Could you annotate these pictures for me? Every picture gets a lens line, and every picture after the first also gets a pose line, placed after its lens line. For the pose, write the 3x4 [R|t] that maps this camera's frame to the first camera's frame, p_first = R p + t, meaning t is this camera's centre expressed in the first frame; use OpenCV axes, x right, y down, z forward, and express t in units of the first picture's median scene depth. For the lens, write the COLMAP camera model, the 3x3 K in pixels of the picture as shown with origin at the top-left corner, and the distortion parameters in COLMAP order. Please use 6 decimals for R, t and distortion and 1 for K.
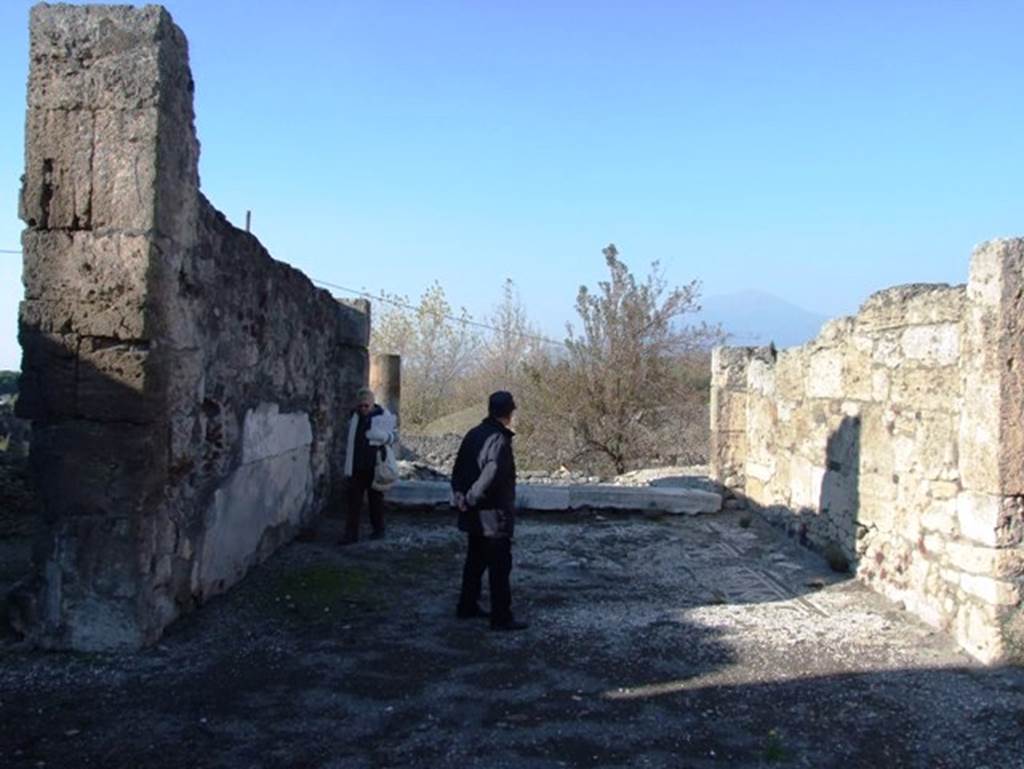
lens RADIAL K [[813.7, 0, 512.0], [0, 813.7, 384.5], [0, 0, 1]] dist [-0.036517, 0.007713]
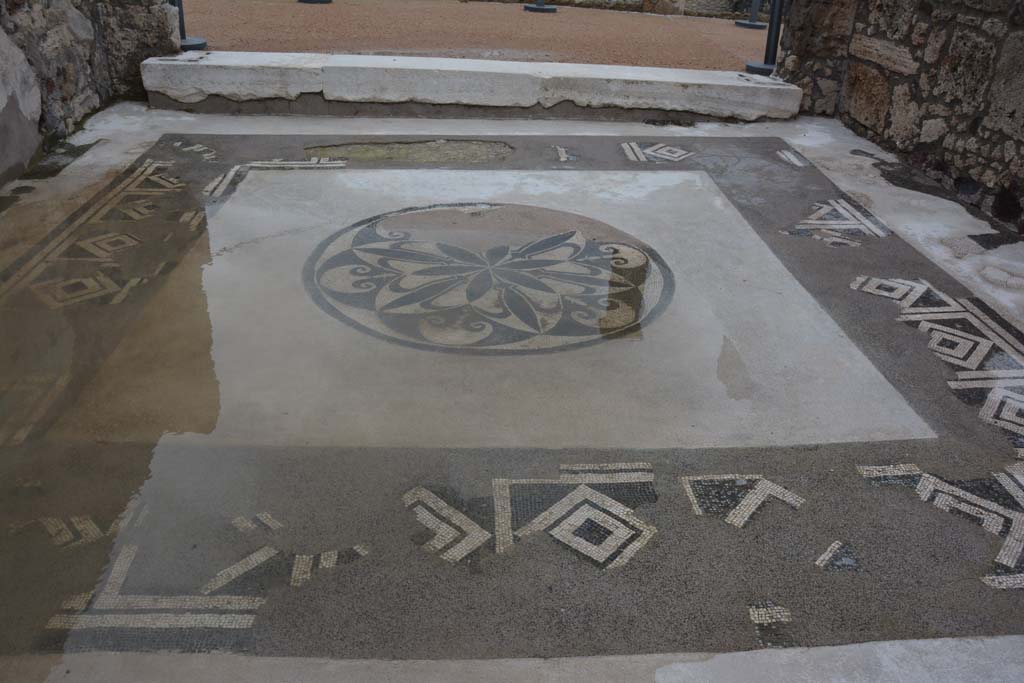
lens RADIAL K [[803.0, 0, 512.0], [0, 803.0, 341.5], [0, 0, 1]] dist [-0.145973, 0.106030]
pose [[0.997429, -0.011529, 0.070724, 0.022726], [-0.023816, 0.877533, 0.478925, 0.070961], [-0.067585, -0.479378, 0.875002, 0.962716]]
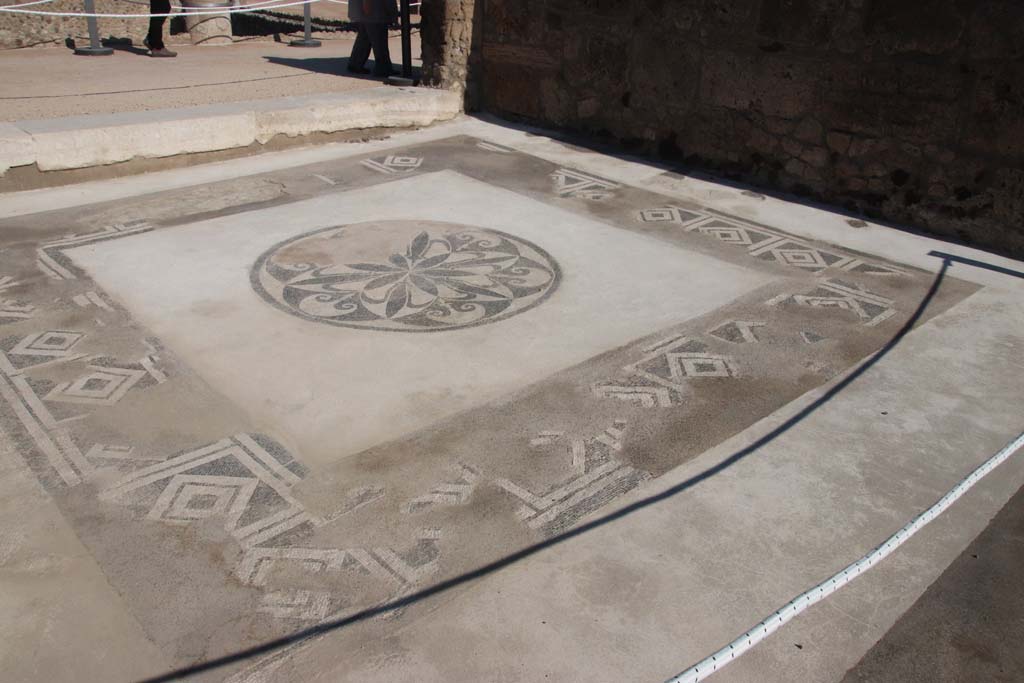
lens RADIAL K [[832.3, 0, 514.6], [0, 832.3, 355.3], [0, 0, 1]] dist [-0.114360, 0.120119]
pose [[0.737356, -0.294490, 0.607932, -0.449825], [-0.019872, 0.890122, 0.455289, 0.028464], [-0.675212, -0.347790, 0.650485, 0.930177]]
